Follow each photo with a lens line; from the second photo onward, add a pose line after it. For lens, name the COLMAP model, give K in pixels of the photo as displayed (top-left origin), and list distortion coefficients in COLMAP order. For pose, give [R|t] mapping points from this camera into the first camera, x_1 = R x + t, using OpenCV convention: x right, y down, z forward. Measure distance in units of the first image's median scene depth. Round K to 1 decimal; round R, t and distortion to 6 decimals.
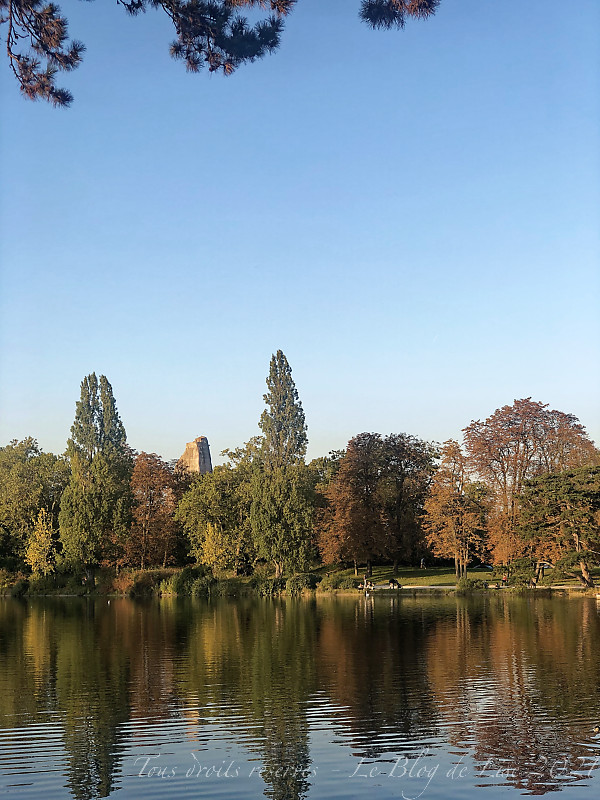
lens RADIAL K [[1292.2, 0, 295.2], [0, 1292.2, 397.8], [0, 0, 1]] dist [0.006639, 0.000000]
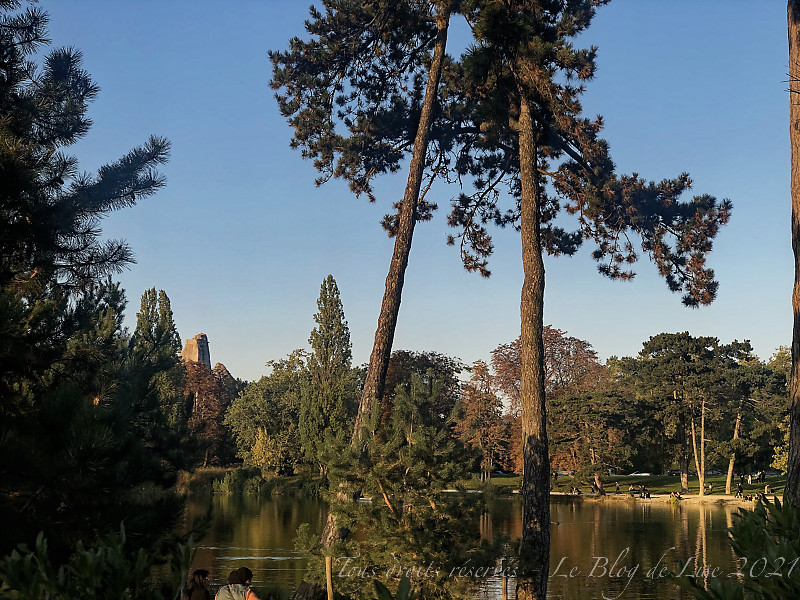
lens RADIAL K [[1292.2, 0, 398.8], [0, 1292.2, 301.3], [0, 0, 1]] dist [0.006639, 0.000000]
pose [[0.995102, 0.034078, 0.092796, -0.055465], [-0.034631, 0.999391, 0.004363, -0.020985], [-0.092591, -0.007556, 0.995676, -0.112881]]
